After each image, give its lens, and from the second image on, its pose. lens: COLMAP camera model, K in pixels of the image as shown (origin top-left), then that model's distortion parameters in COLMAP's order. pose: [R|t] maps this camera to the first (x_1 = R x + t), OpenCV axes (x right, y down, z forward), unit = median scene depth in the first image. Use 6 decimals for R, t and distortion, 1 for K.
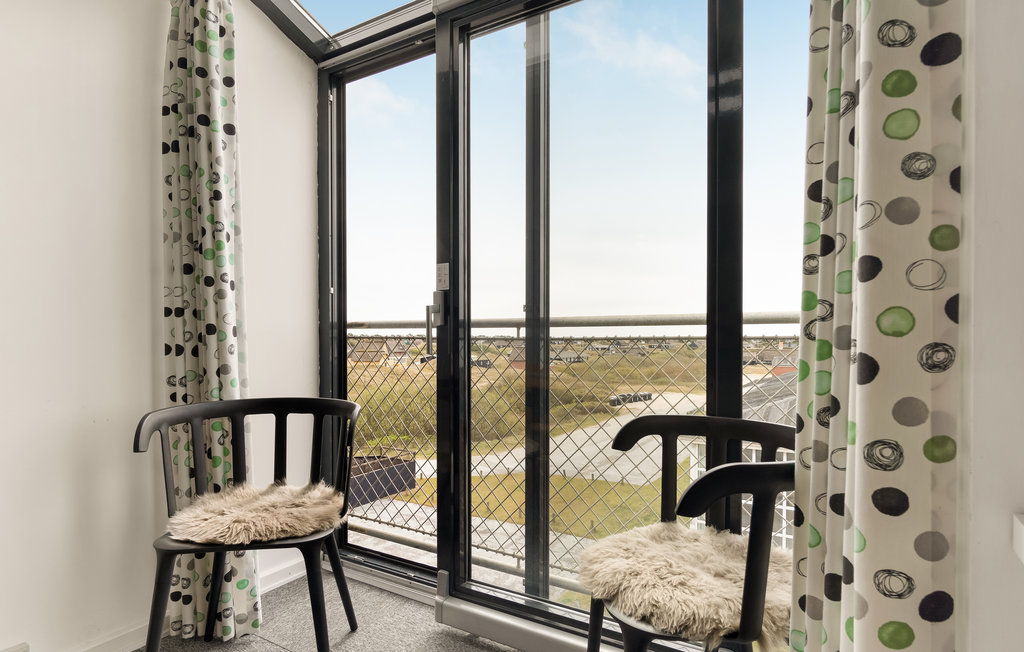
lens RADIAL K [[560.5, 0, 509.2], [0, 560.5, 347.3], [0, 0, 1]] dist [-0.007041, 0.001729]
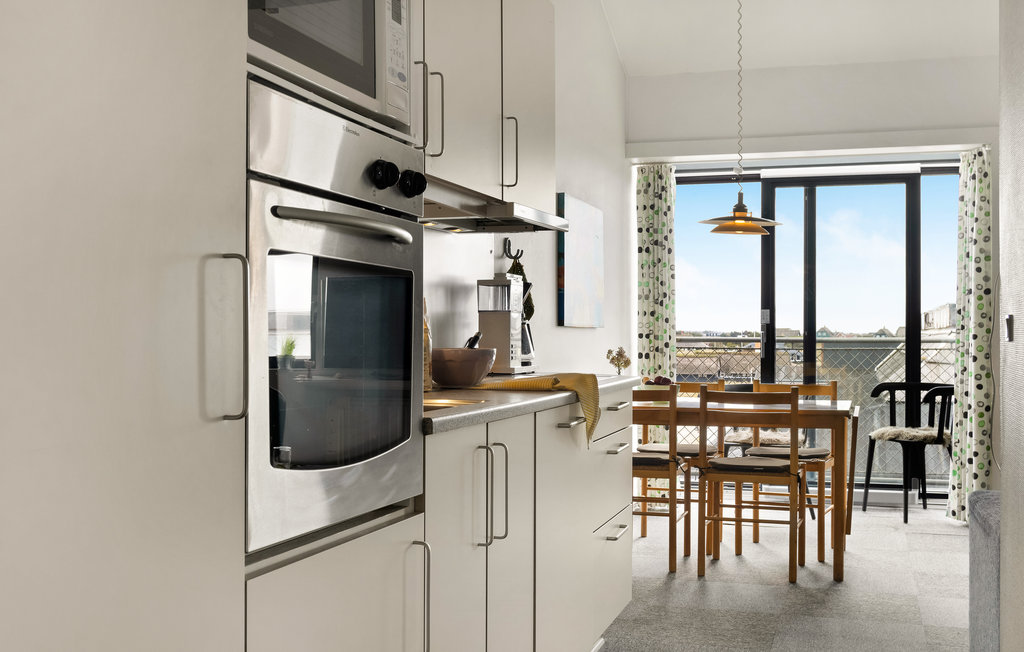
lens RADIAL K [[1227.0, 0, 512.0], [0, 1227.0, 326.0], [0, 0, 1]] dist [-0.013824, -0.010961]
pose [[0.960283, -0.000858, 0.279027, -4.800599], [0.005223, 0.999875, -0.014899, -0.083652], [-0.278979, 0.015765, 0.960168, -6.274019]]
